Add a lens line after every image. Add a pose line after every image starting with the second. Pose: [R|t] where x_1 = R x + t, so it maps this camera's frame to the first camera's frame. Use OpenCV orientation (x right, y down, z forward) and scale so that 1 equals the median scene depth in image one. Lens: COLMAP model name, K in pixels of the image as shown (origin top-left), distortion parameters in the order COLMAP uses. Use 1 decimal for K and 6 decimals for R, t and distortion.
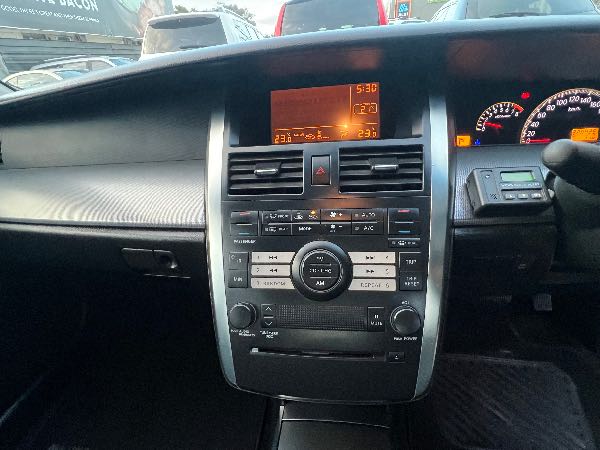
lens RADIAL K [[304.2, 0, 302.9], [0, 304.2, 229.9], [0, 0, 1]] dist [0.000928, 0.000231]
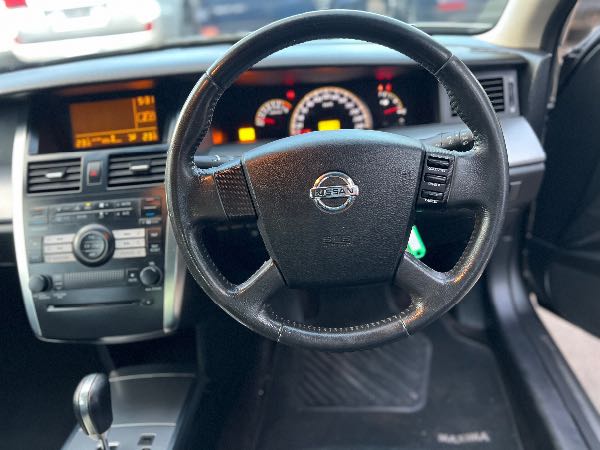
lens RADIAL K [[447.7, 0, 302.4], [0, 447.7, 221.2], [0, 0, 1]] dist [0.031076, -0.030839]
pose [[0.996910, -0.066112, 0.042411, 0.835687], [0.065757, 0.997788, 0.009703, 0.057673], [-0.042959, -0.006884, 0.999053, -0.982216]]
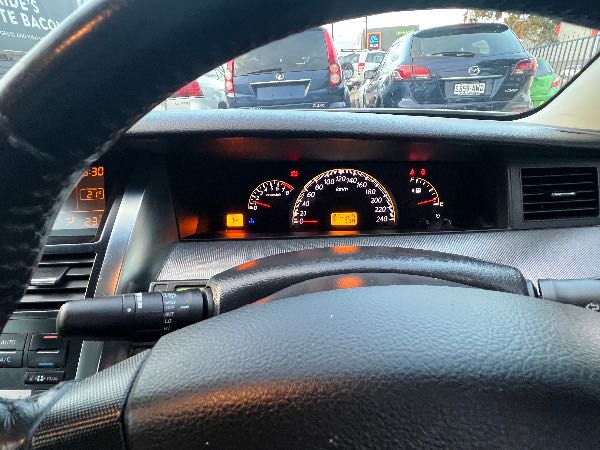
lens RADIAL K [[304.2, 0, 301.9], [0, 304.2, 232.0], [0, 0, 1]] dist [0.000928, 0.000231]
pose [[0.997907, -0.012489, 0.063449, 0.865791], [0.015934, 0.998409, -0.054086, -0.263226], [-0.062673, 0.054984, 0.996518, 0.091896]]
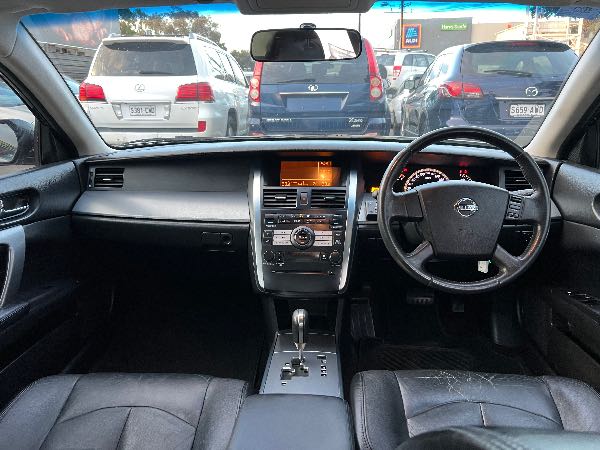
lens RADIAL K [[447.7, 0, 296.5], [0, 447.7, 226.1], [0, 0, 1]] dist [0.031076, -0.030839]
pose [[0.997414, 0.047402, 0.054026, -0.166465], [-0.035982, 0.980028, -0.195580, 0.664366], [-0.062218, 0.193130, 0.979199, -2.243626]]
